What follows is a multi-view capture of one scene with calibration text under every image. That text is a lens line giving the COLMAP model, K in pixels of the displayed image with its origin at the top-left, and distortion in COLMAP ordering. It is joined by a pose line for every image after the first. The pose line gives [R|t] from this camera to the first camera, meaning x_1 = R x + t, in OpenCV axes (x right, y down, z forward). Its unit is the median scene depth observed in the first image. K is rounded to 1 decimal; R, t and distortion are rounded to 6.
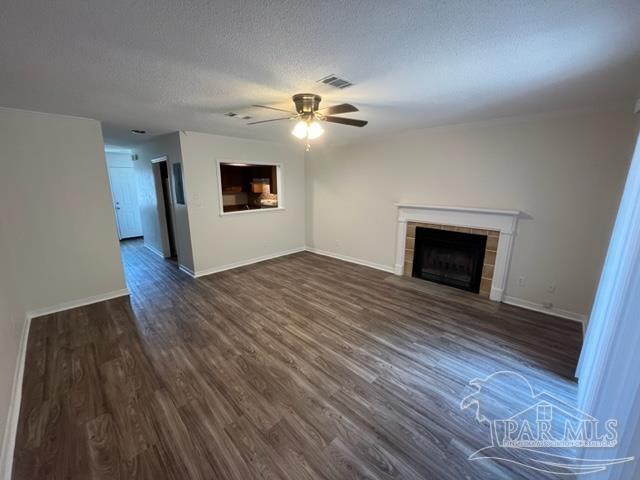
lens RADIAL K [[257.5, 0, 321.8], [0, 257.5, 239.2], [0, 0, 1]] dist [-0.002446, -0.000008]
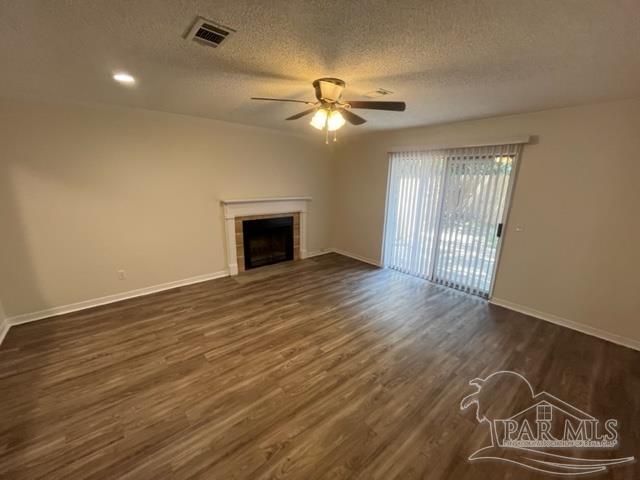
lens RADIAL K [[257.5, 0, 320.1], [0, 257.5, 240.8], [0, 0, 1]] dist [-0.002446, -0.000008]
pose [[0.096830, -0.234506, 0.967280, -0.714326], [0.194981, 0.957485, 0.212613, -0.154434], [-0.976015, 0.168014, 0.138438, 0.686122]]
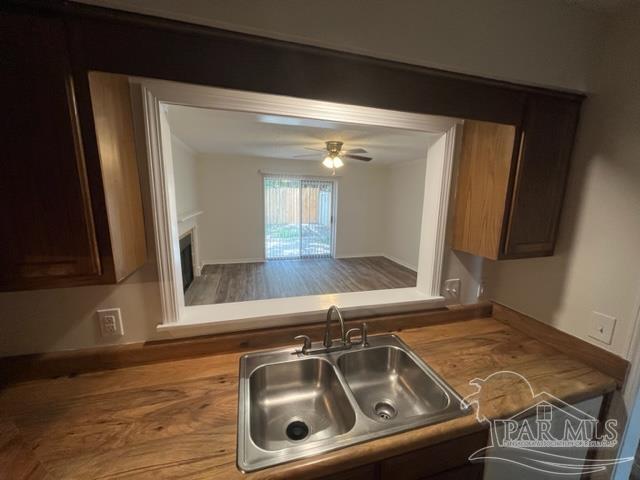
lens RADIAL K [[257.5, 0, 321.5], [0, 257.5, 242.4], [0, 0, 1]] dist [-0.002446, -0.000008]
pose [[-0.870186, -0.105638, 0.481266, -0.556329], [0.084589, 0.930216, 0.357130, -0.374521], [-0.485408, 0.351480, -0.800526, 1.729195]]
